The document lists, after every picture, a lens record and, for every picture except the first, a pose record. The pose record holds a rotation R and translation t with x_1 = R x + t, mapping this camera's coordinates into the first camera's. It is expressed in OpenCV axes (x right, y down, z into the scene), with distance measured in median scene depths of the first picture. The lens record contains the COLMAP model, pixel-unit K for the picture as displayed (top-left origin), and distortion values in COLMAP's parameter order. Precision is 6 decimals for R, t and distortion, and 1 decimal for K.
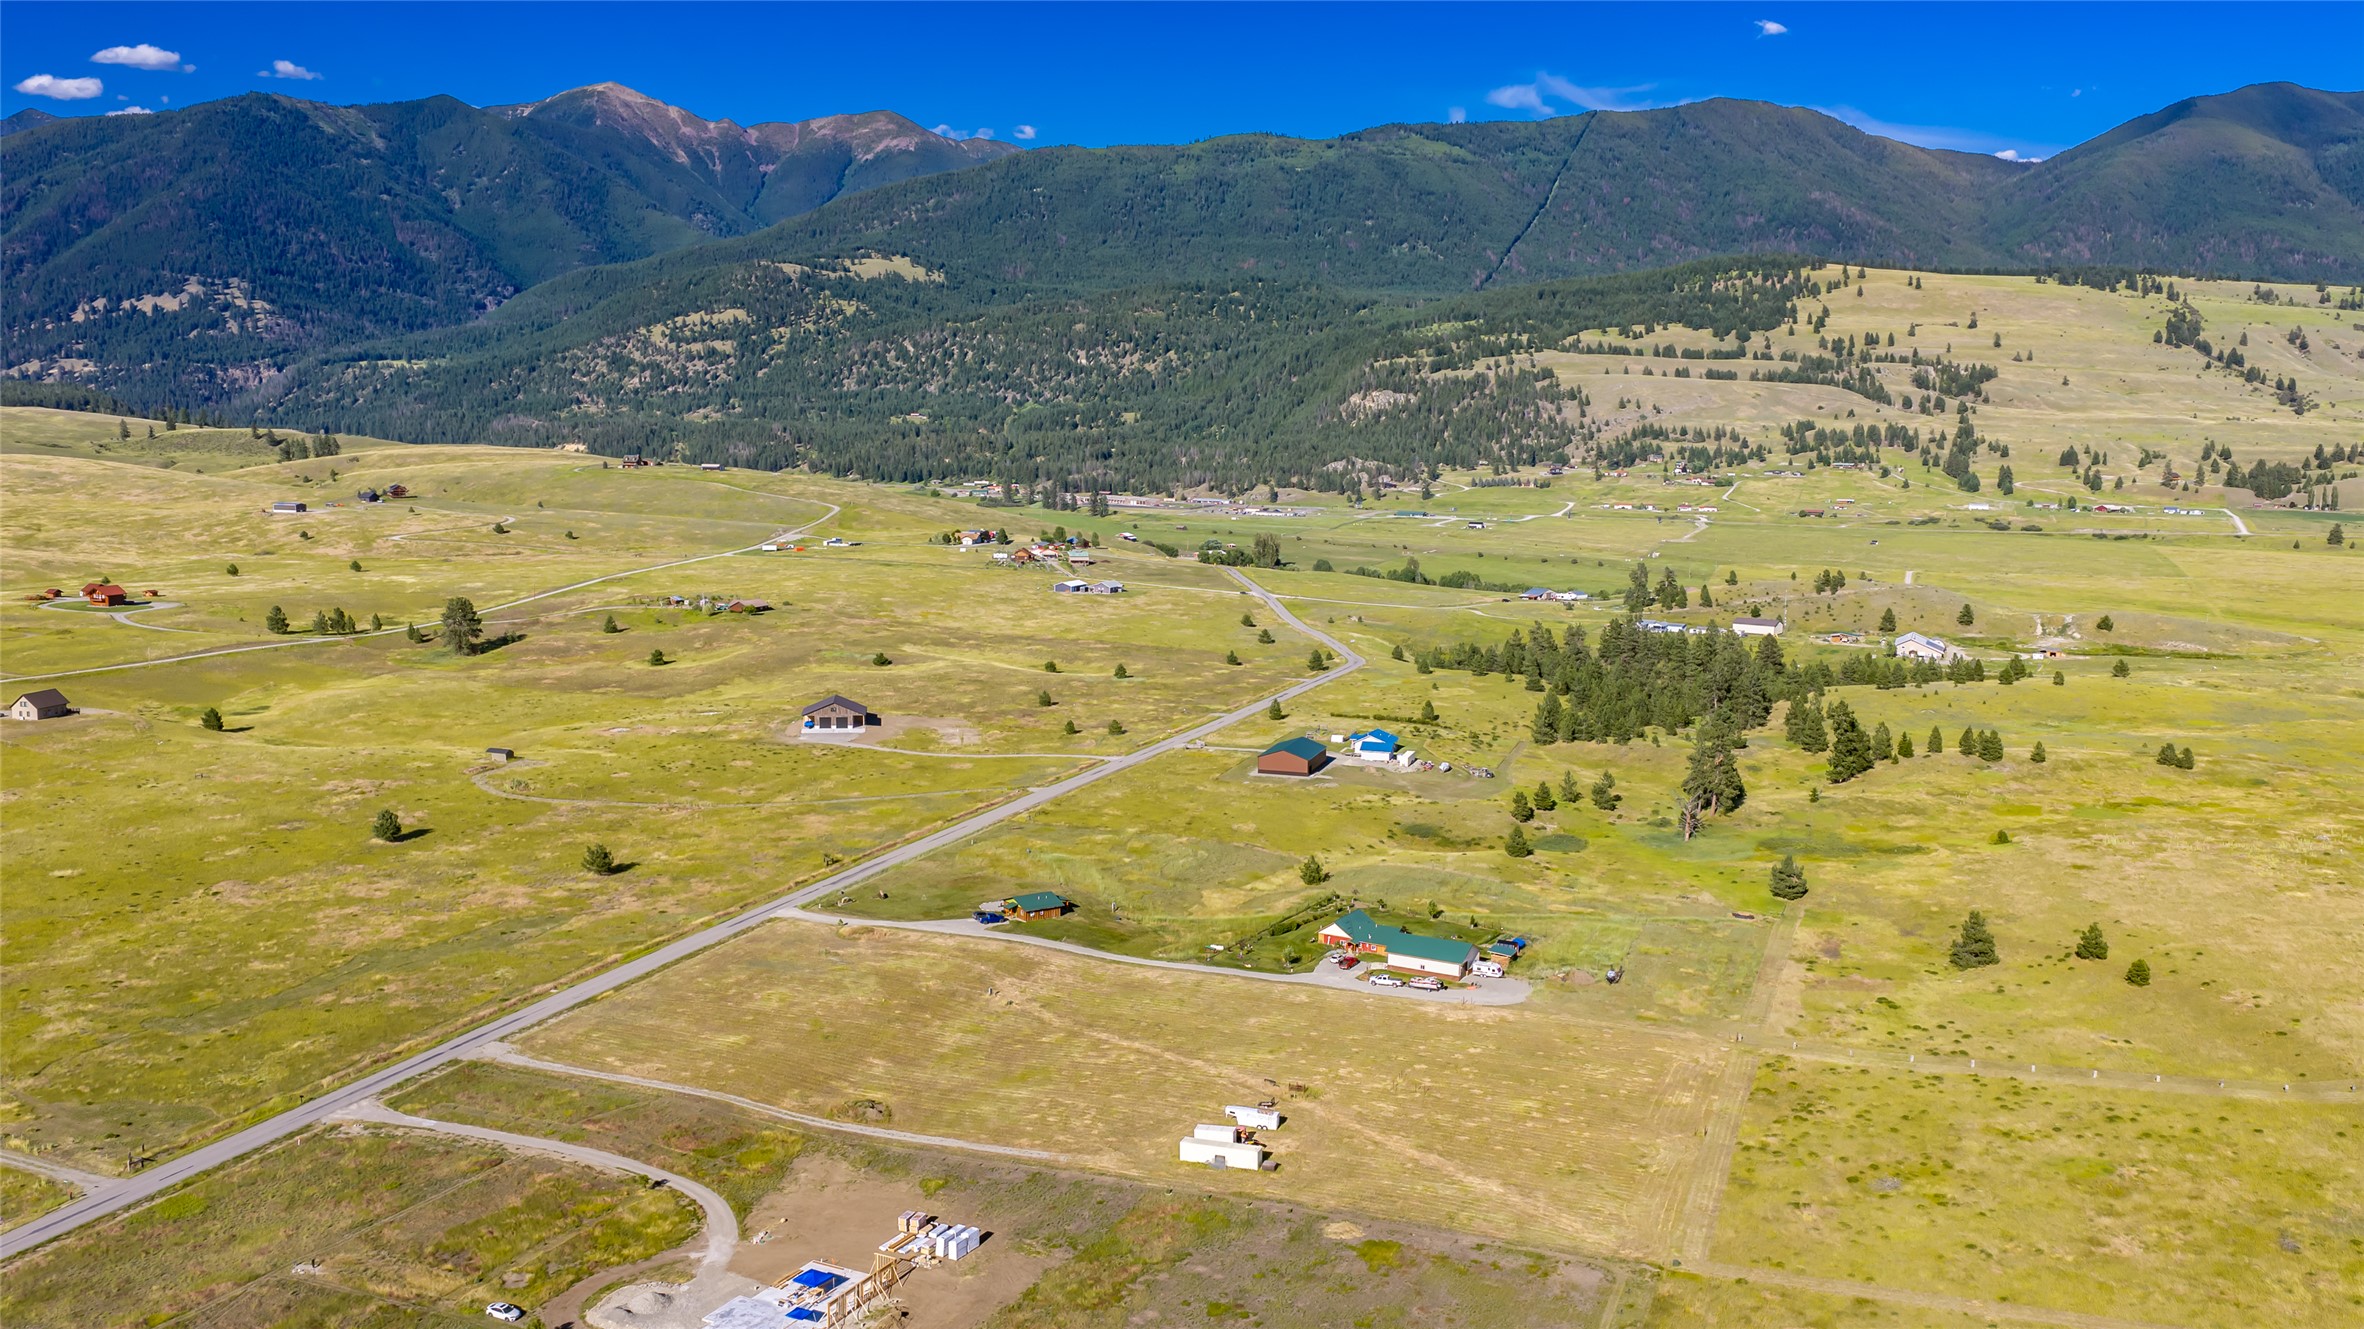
lens RADIAL K [[1959.1, 0, 1182.0], [0, 1959.1, 664.5], [0, 0, 1]] dist [0.035717, -0.078067]
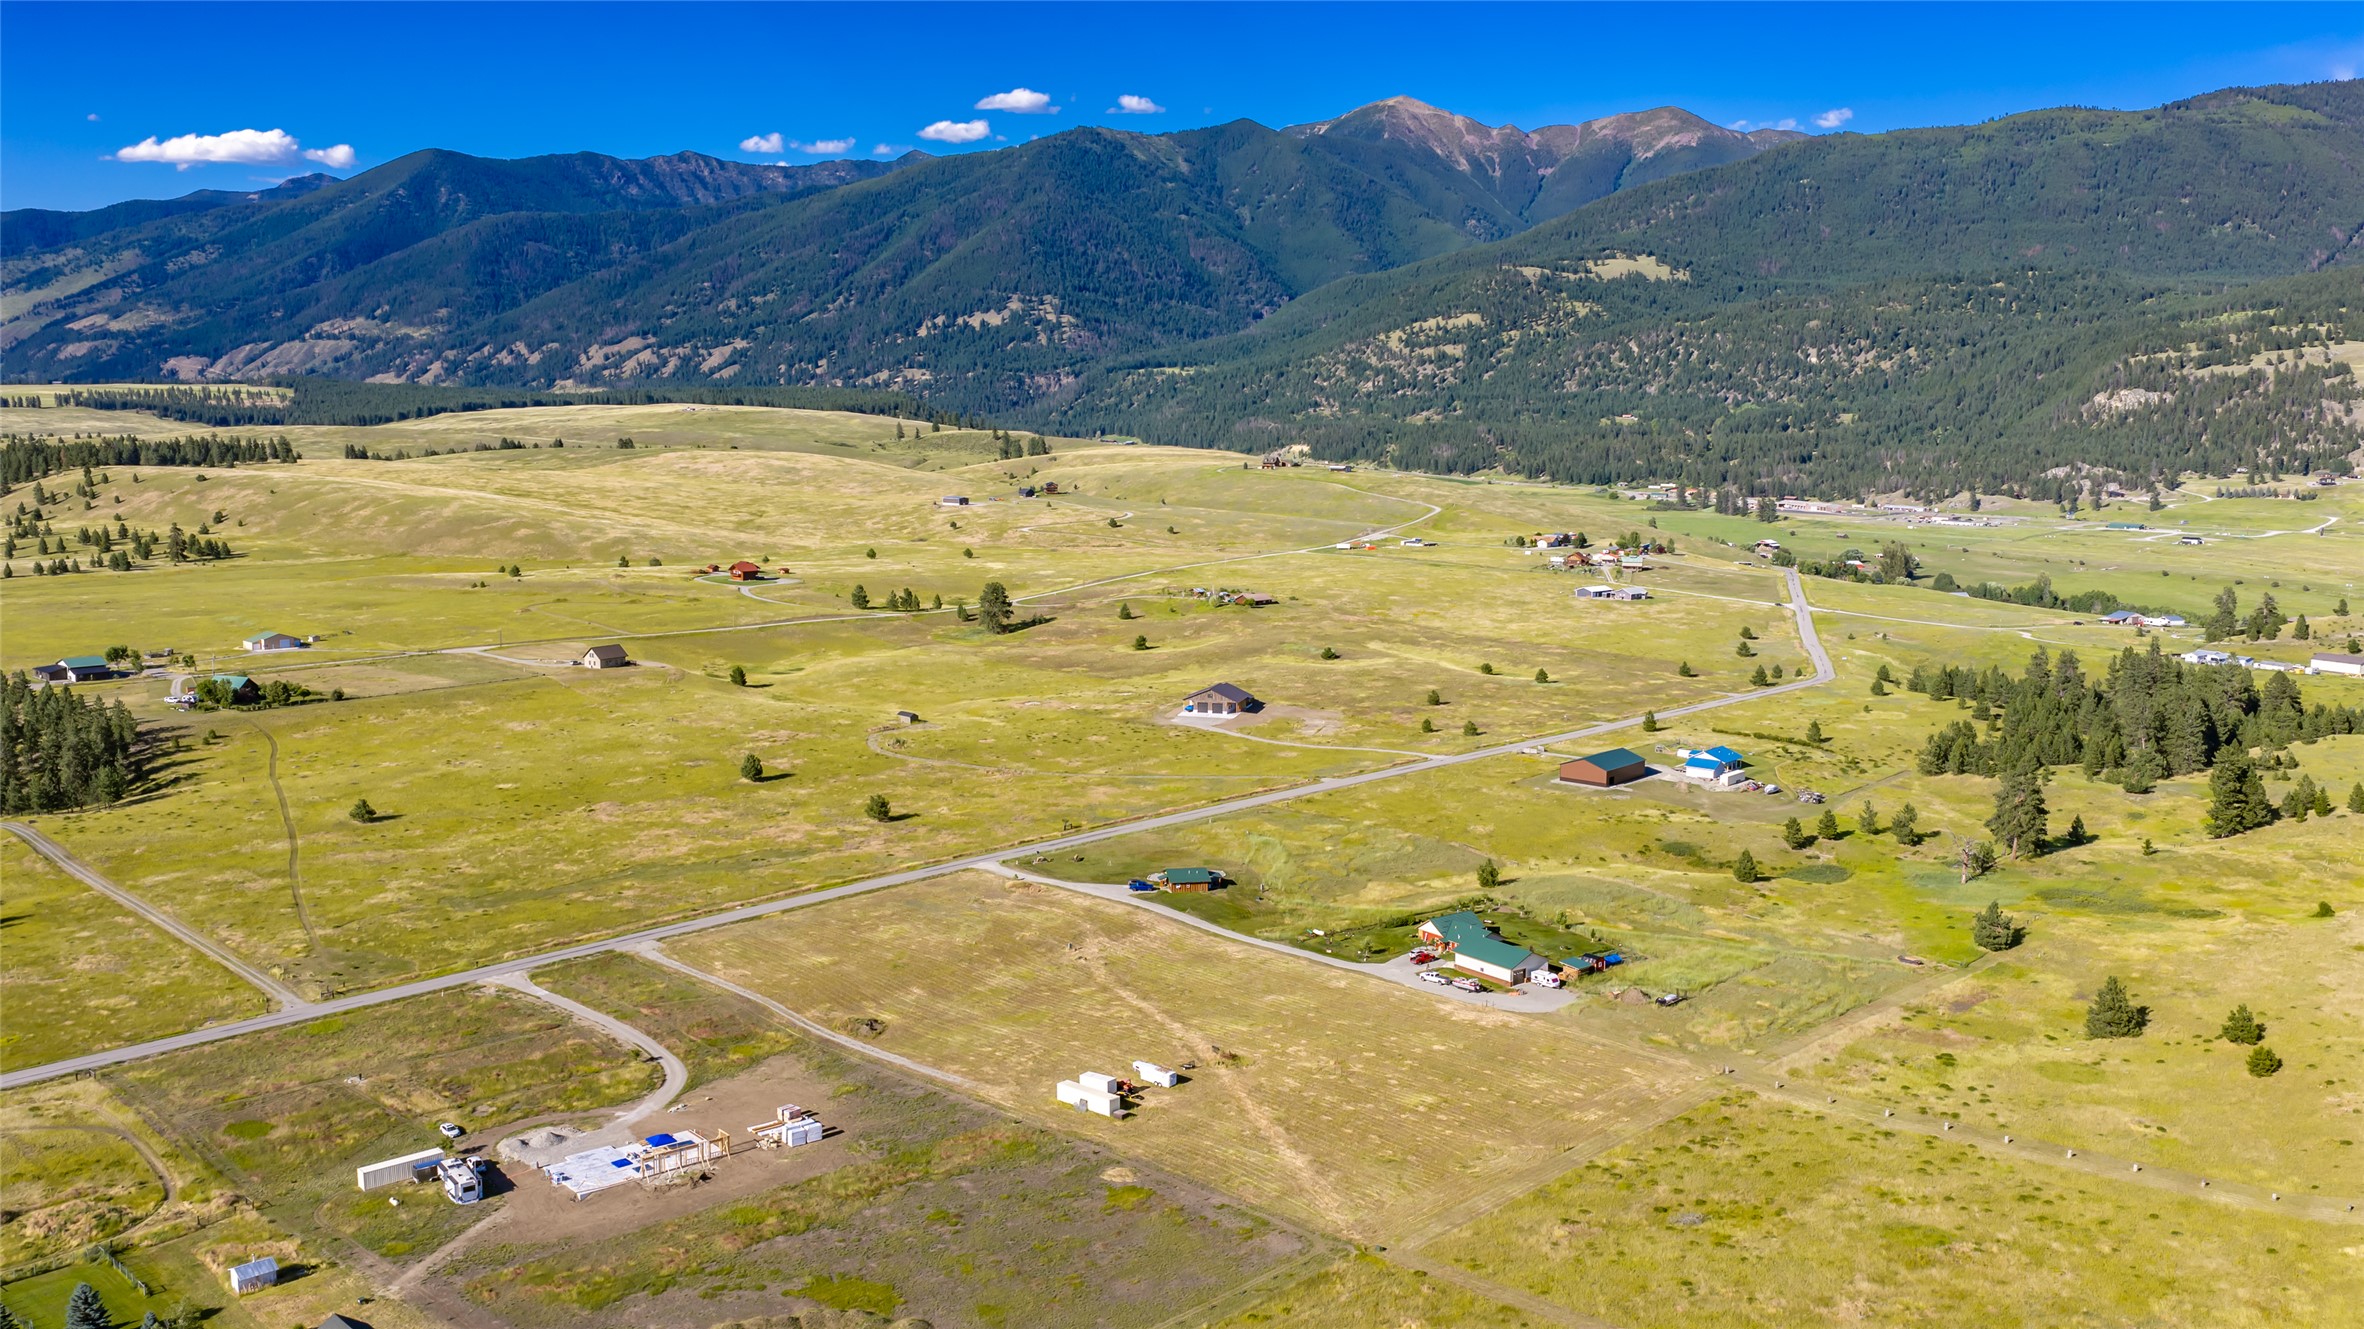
lens RADIAL K [[1959.1, 0, 1182.0], [0, 1959.1, 664.5], [0, 0, 1]] dist [0.035717, -0.078067]
pose [[0.921269, 0.048110, -0.385939, 0.055226], [-0.048202, 0.998793, 0.009444, -0.000884], [0.385927, 0.009902, 0.922476, -0.000109]]
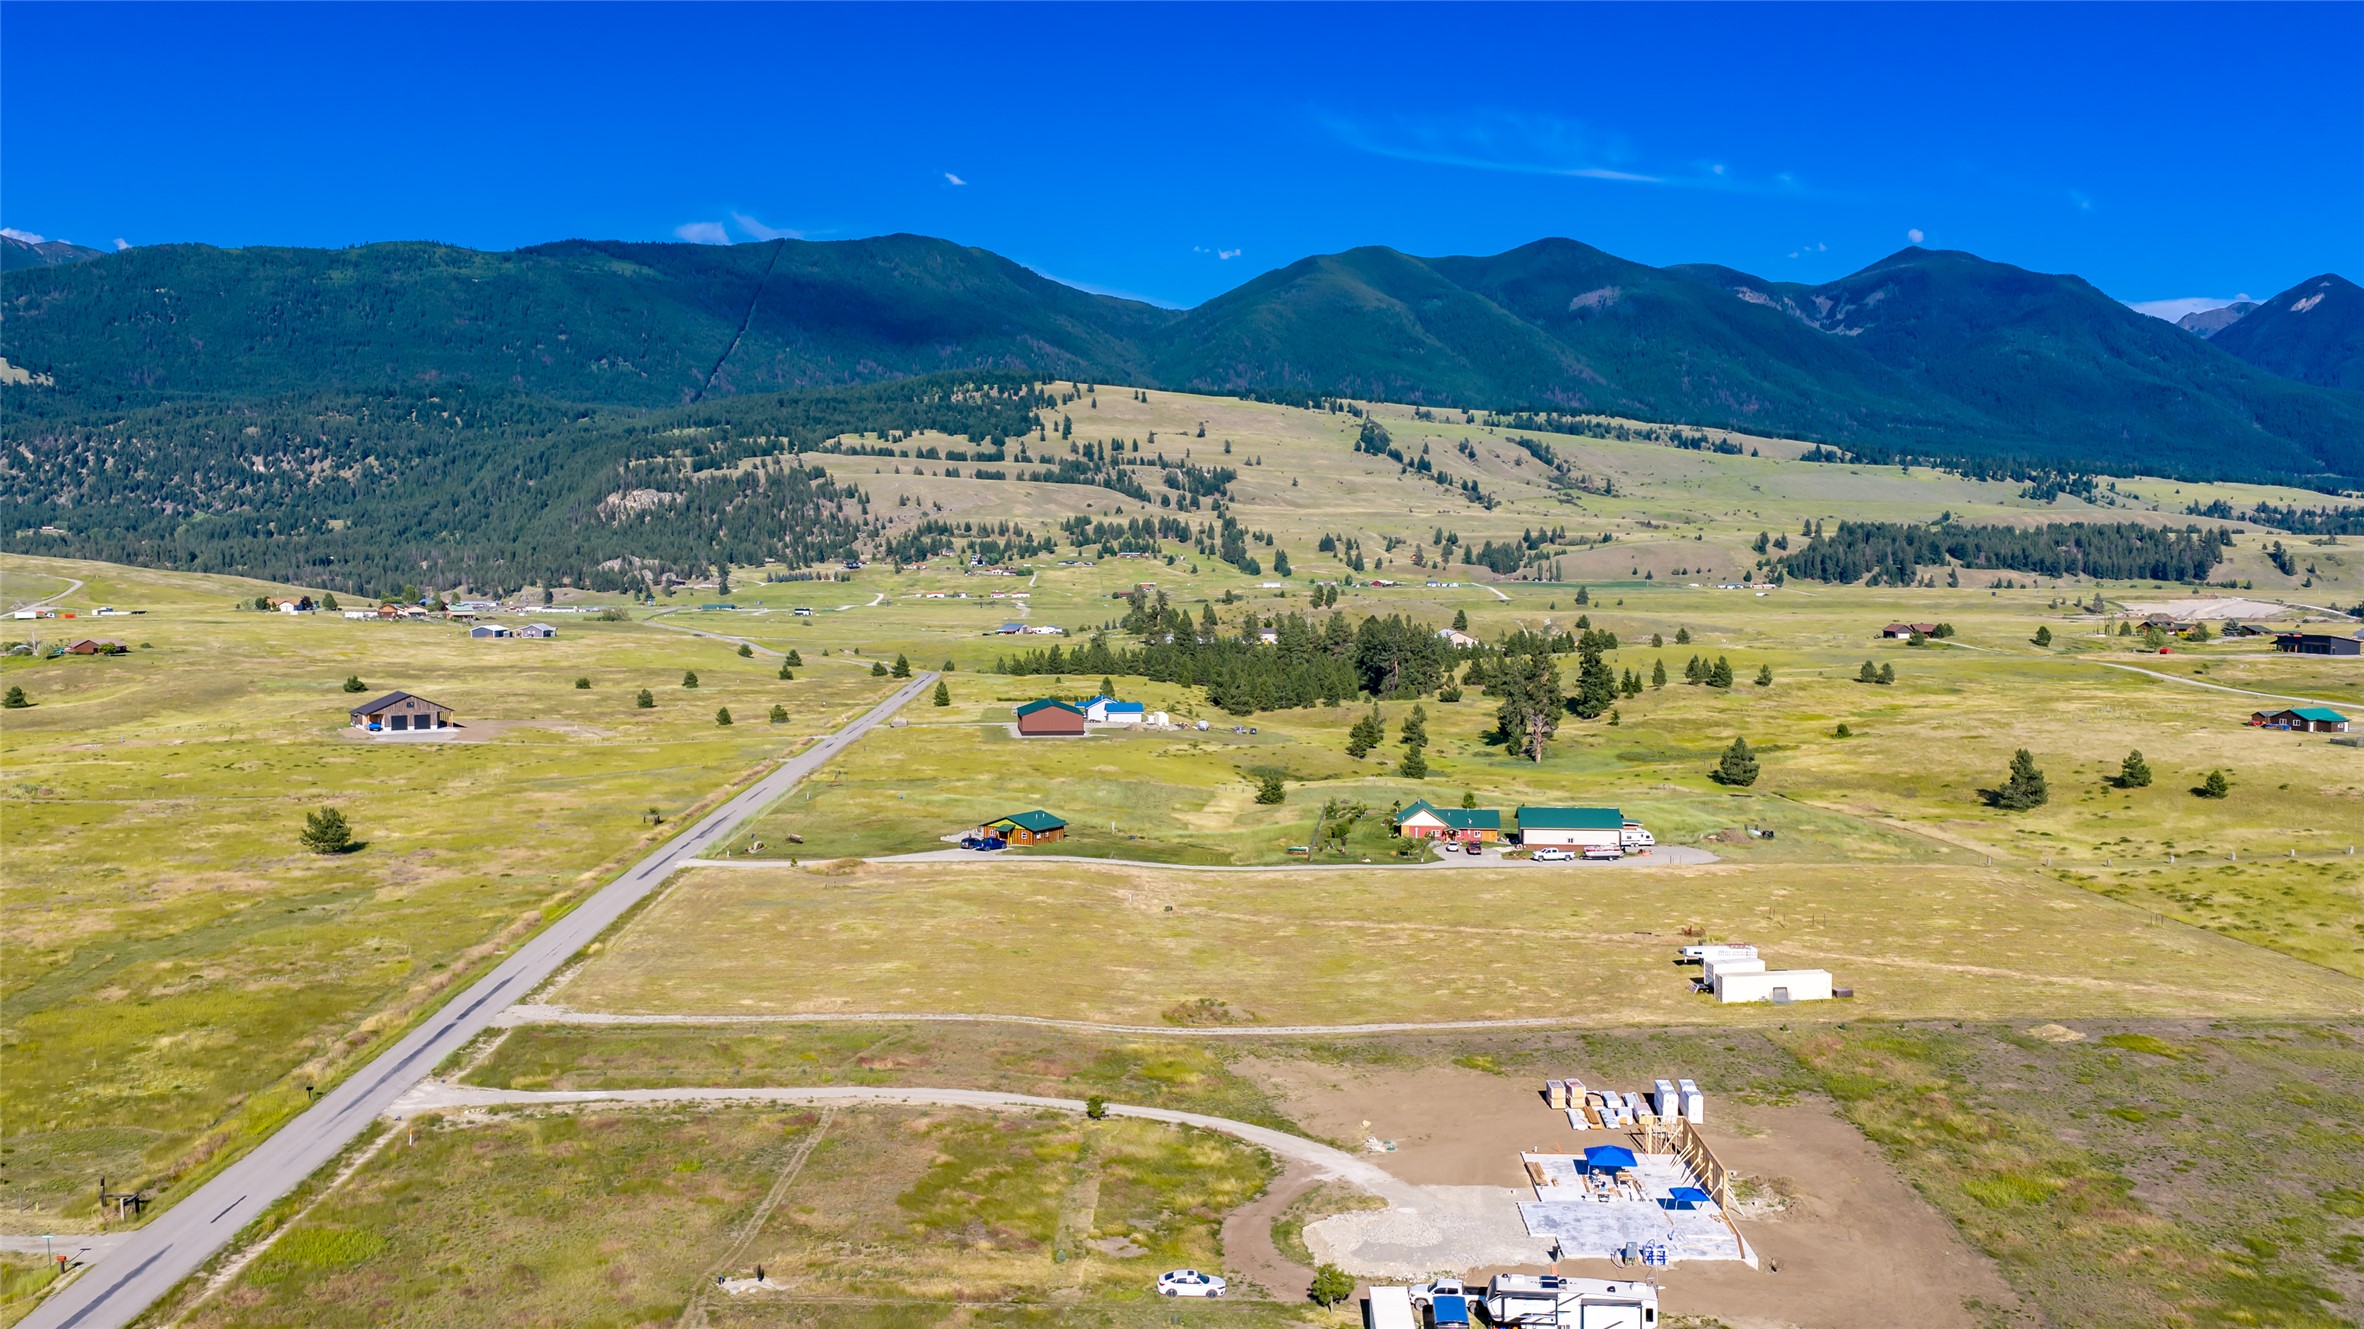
lens RADIAL K [[1984.8, 0, 1182.0], [0, 1984.8, 664.5], [0, 0, 1]] dist [0.039271, -0.088164]
pose [[0.911834, -0.035540, 0.409017, -0.054503], [0.066723, 0.995830, -0.062217, 0.018518], [-0.405100, 0.084022, 0.910403, 0.046702]]
